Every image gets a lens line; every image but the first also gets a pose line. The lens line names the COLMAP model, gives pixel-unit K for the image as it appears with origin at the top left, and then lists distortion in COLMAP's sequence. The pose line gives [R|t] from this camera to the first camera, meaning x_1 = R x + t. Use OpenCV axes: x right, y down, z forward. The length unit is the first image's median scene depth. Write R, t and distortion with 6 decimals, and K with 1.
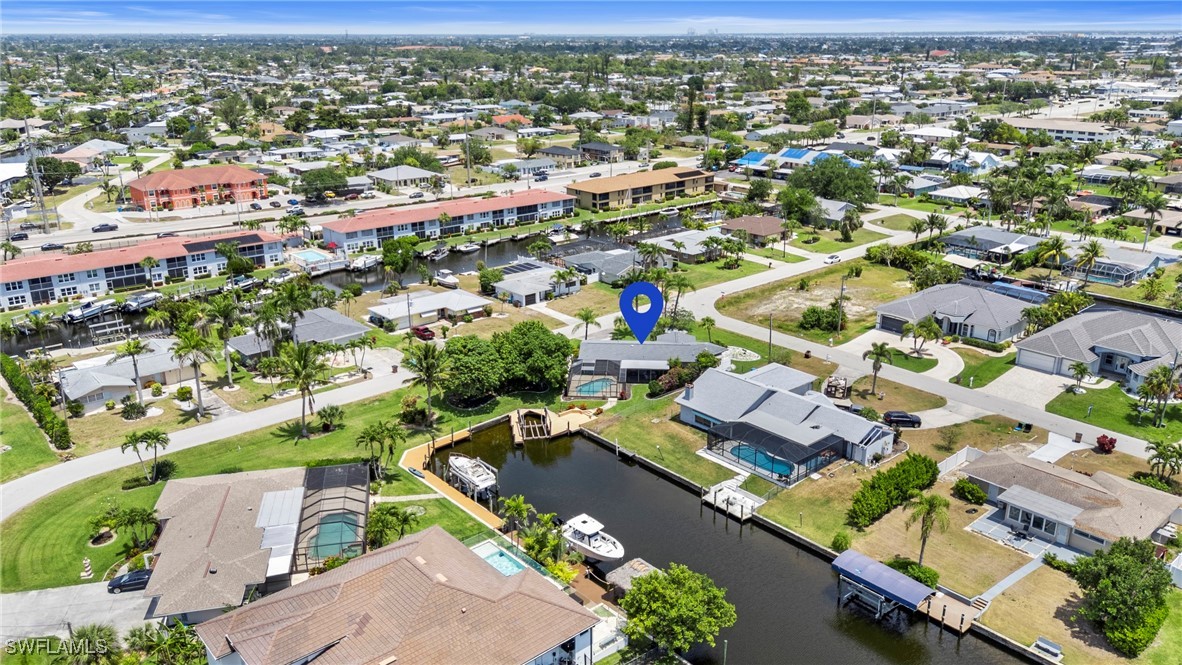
lens RADIAL K [[827.9, 0, 592.7], [0, 827.9, 332.0], [0, 0, 1]] dist [0.046818, -0.026070]
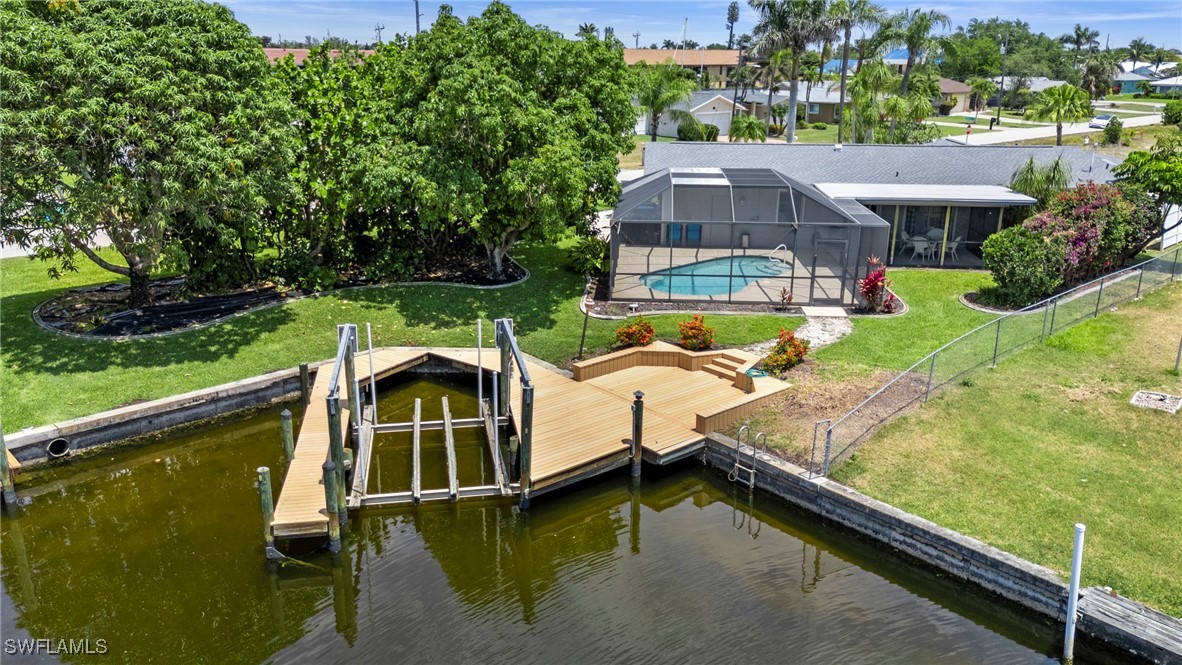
lens RADIAL K [[827.9, 0, 589.1], [0, 827.9, 334.3], [0, 0, 1]] dist [0.046818, -0.026070]
pose [[0.999952, 0.009465, 0.002615, -0.038284], [-0.009358, 0.999217, -0.038435, 0.098895], [-0.002977, 0.038409, 0.999258, 0.807373]]
